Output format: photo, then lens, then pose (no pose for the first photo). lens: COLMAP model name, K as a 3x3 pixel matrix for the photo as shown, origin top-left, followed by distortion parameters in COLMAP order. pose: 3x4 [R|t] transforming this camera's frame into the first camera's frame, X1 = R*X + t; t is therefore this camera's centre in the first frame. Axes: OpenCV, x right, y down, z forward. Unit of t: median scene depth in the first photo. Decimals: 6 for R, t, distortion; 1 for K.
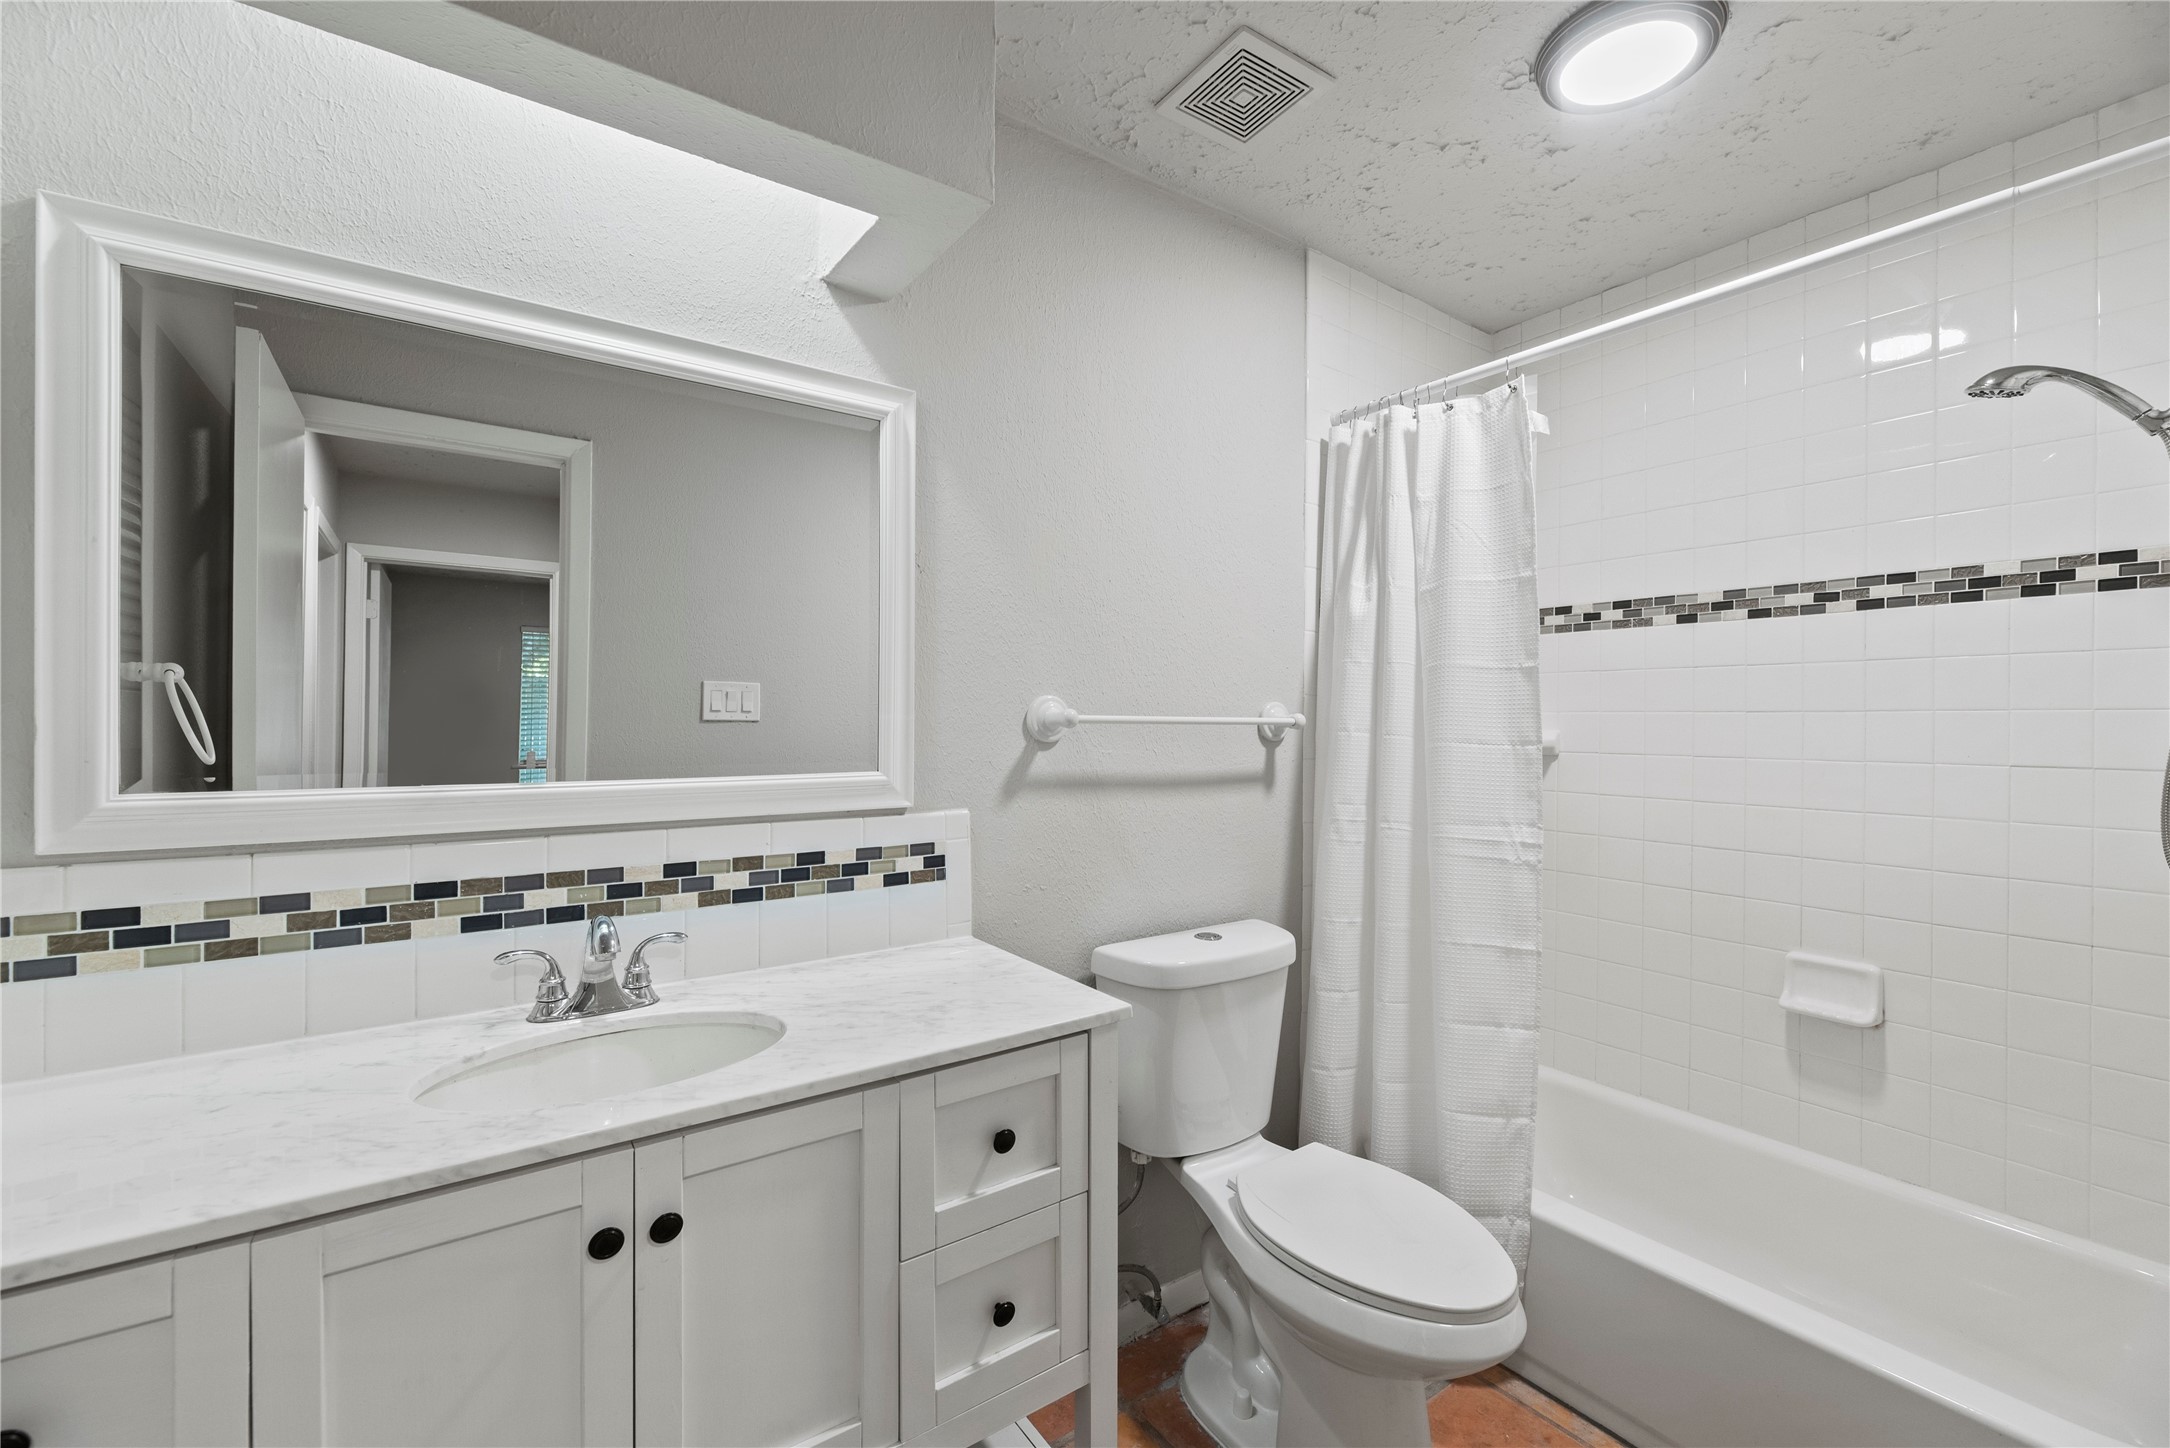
lens RADIAL K [[897.0, 0, 1085.0], [0, 897.0, 724.0], [0, 0, 1]] dist [-0.001941, -0.000331]
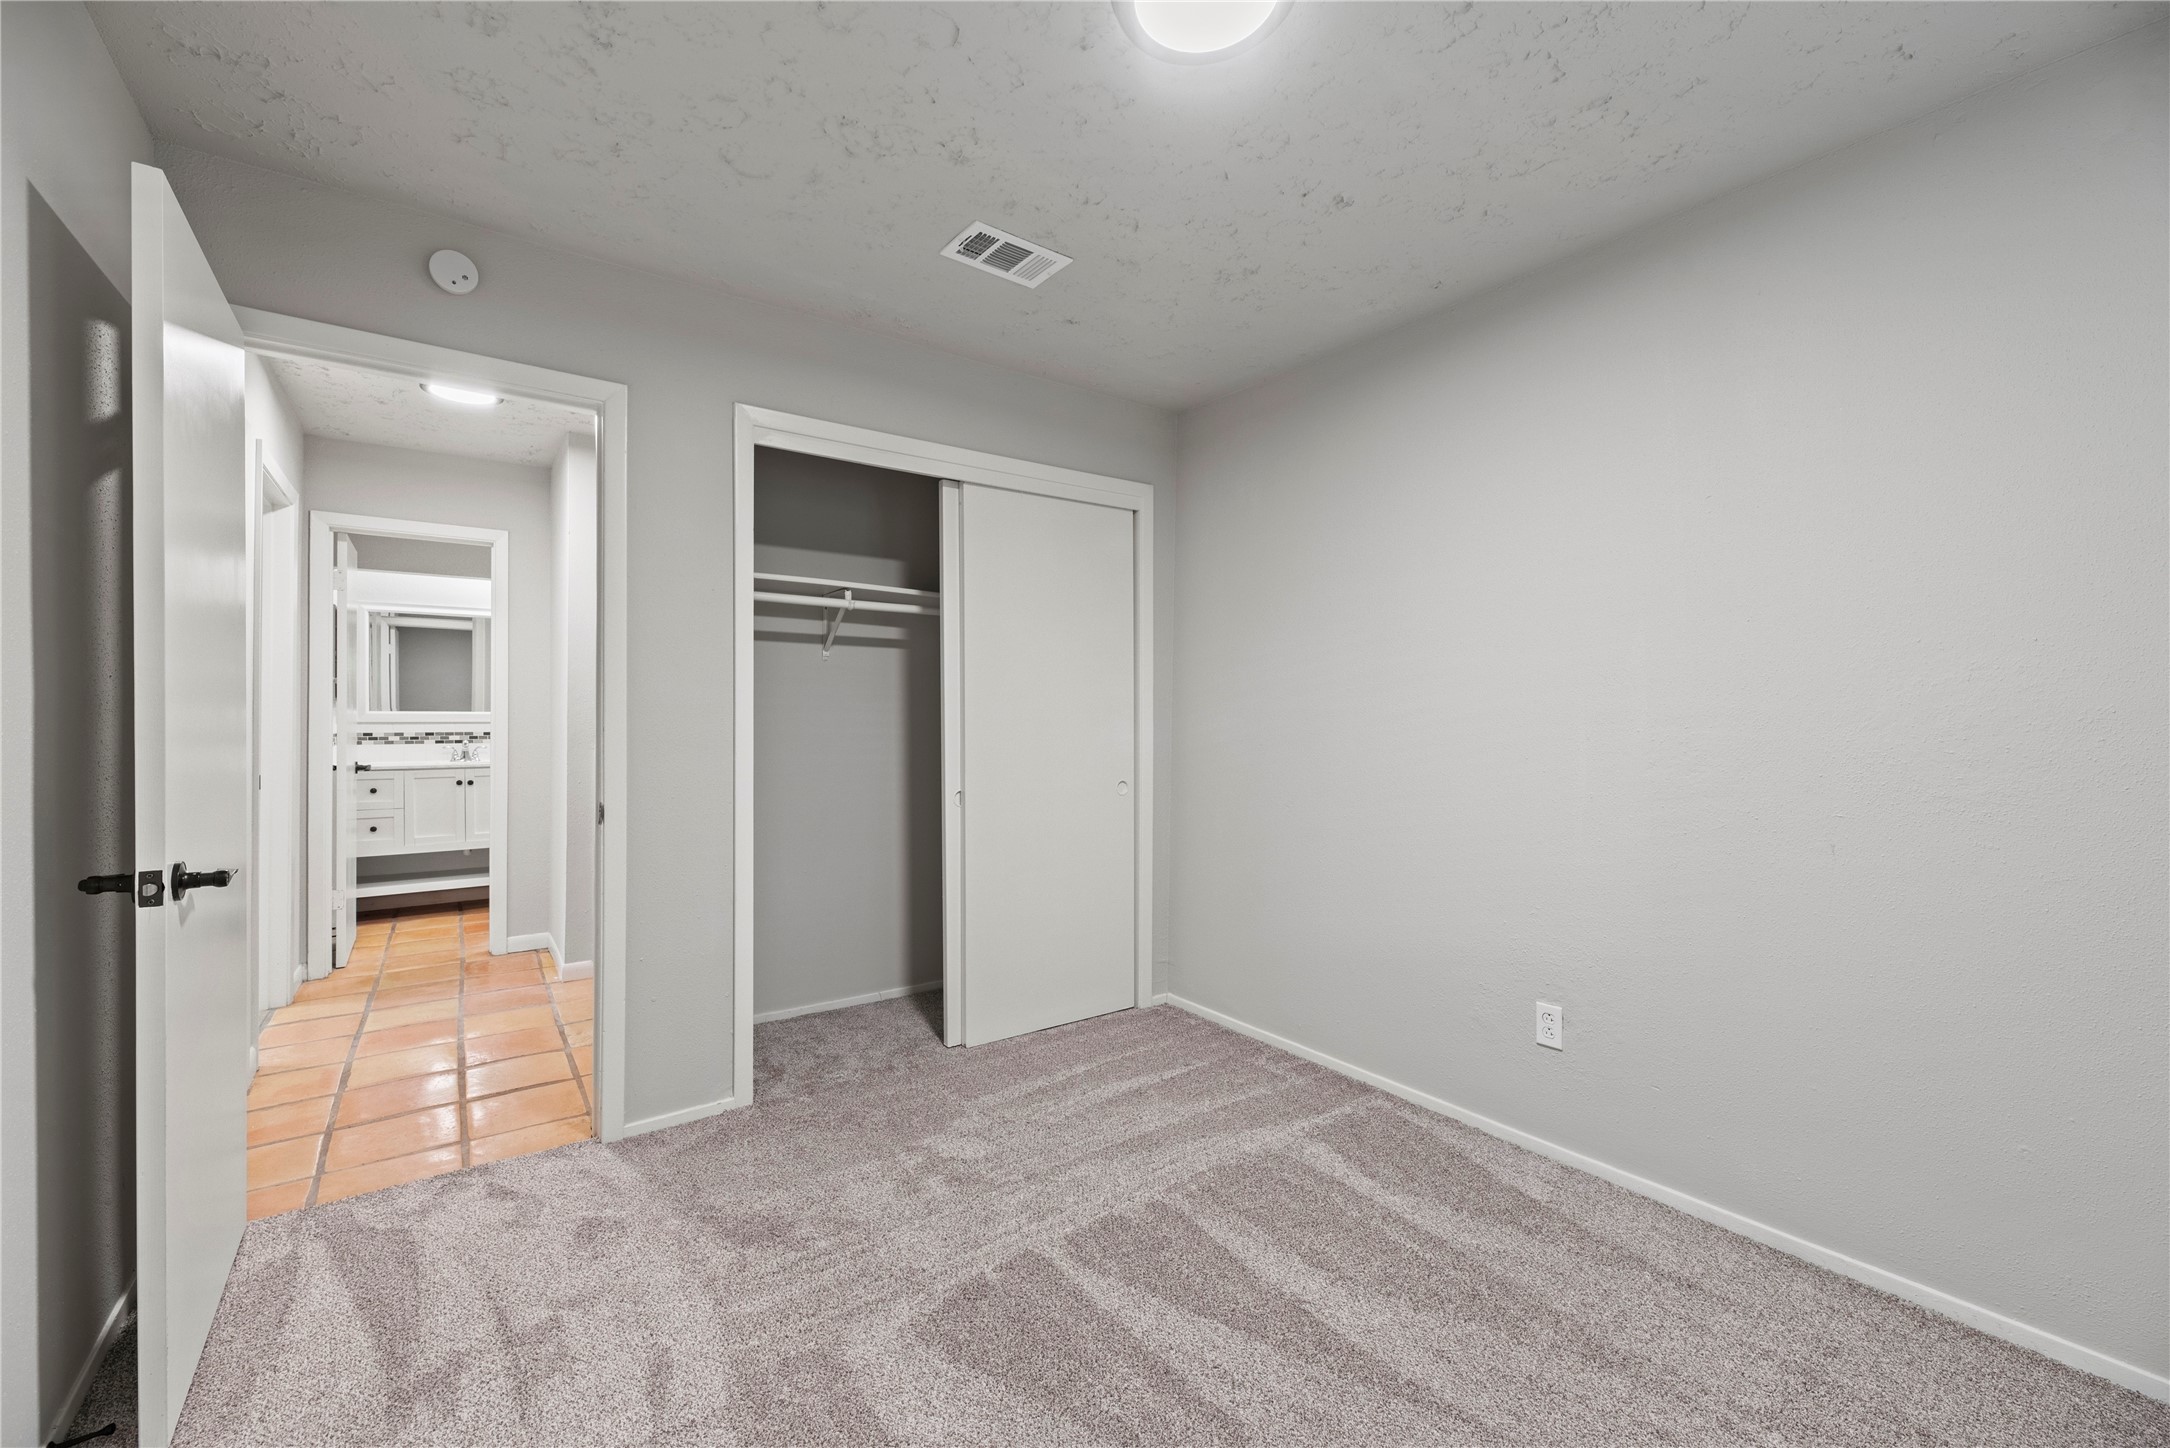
lens RADIAL K [[880.1, 0, 1089.1], [0, 880.1, 722.1], [0, 0, 1]] dist [0.000648, 0.000049]
pose [[0.999503, 0.003309, 0.031345, 2.792688], [-0.003621, 0.999945, 0.009881, 0.068950], [-0.031310, -0.009989, 0.999460, -4.016832]]
